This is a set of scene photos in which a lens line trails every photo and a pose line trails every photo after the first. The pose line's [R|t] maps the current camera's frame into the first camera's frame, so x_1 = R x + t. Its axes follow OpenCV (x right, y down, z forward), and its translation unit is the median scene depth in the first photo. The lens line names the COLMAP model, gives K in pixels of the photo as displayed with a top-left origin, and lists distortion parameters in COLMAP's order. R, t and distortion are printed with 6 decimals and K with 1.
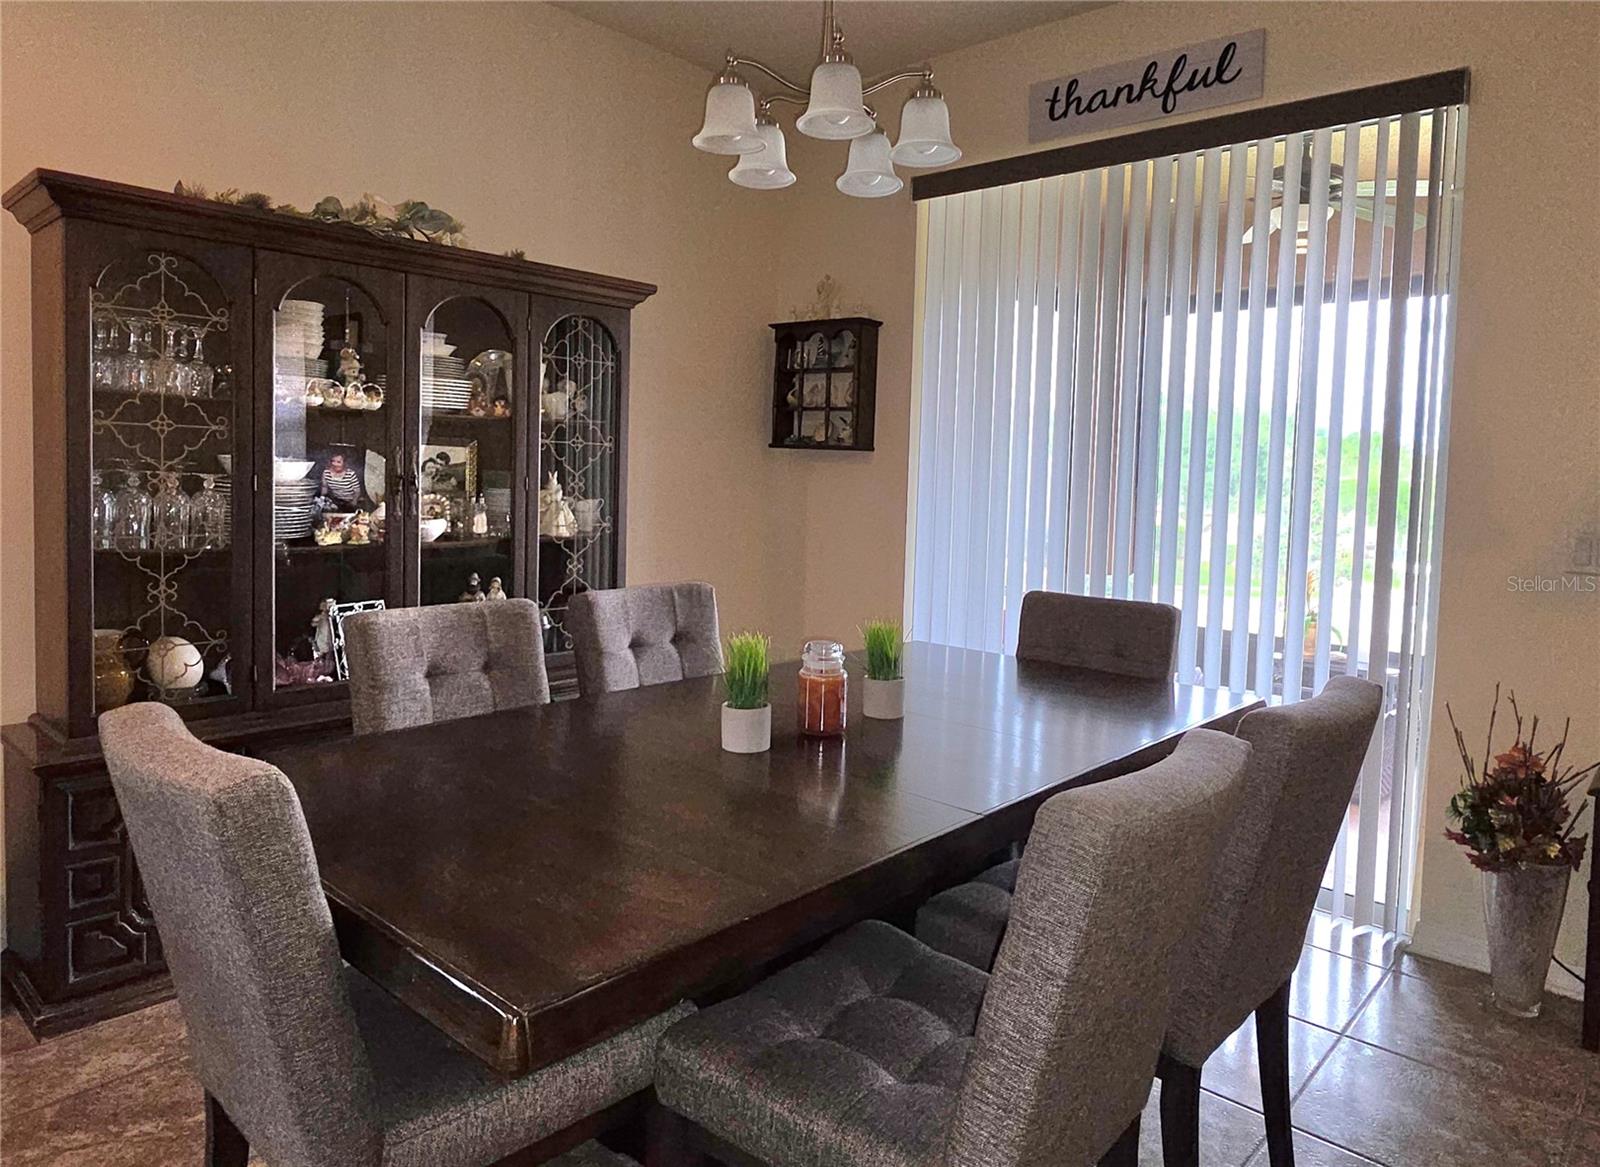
lens RADIAL K [[1030.4, 0, 806.9], [0, 1030.4, 577.4], [0, 0, 1]] dist [0.003299, 0.000865]
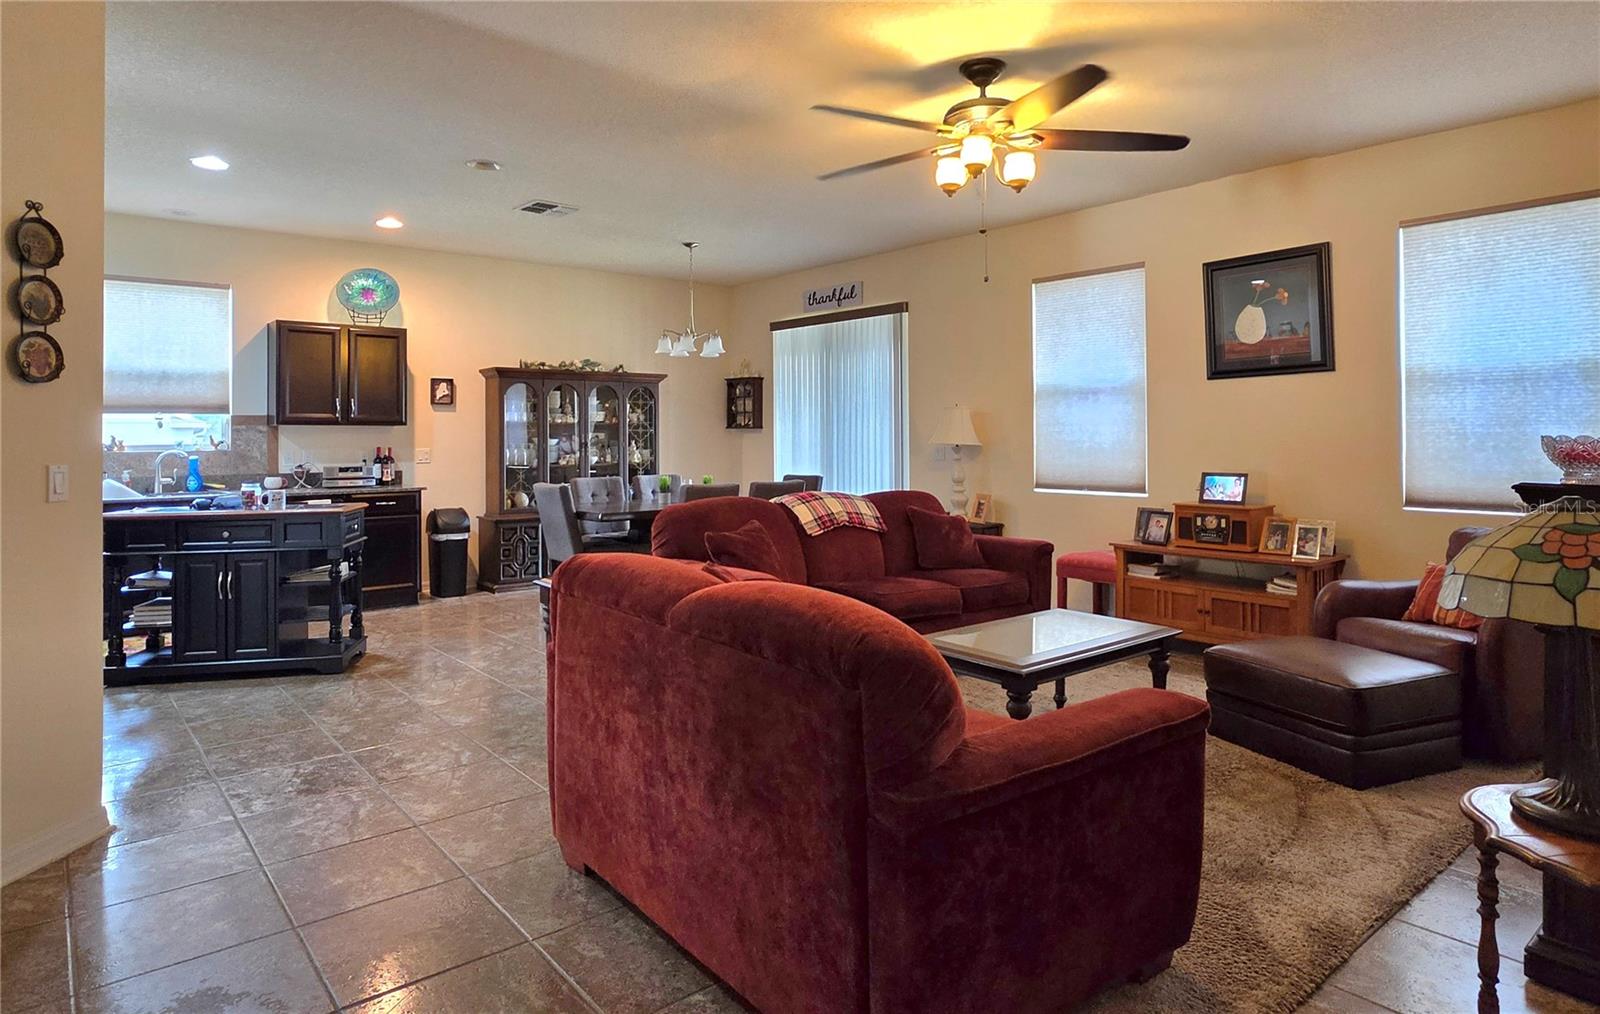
lens RADIAL K [[926.2, 0, 793.8], [0, 926.2, 511.2], [0, 0, 1]] dist [0.000824, 0.000440]
pose [[0.988078, -0.025864, -0.151768, 0.612706], [0.020772, 0.999170, -0.035042, 0.204639], [0.152548, 0.031472, 0.987795, -1.557920]]
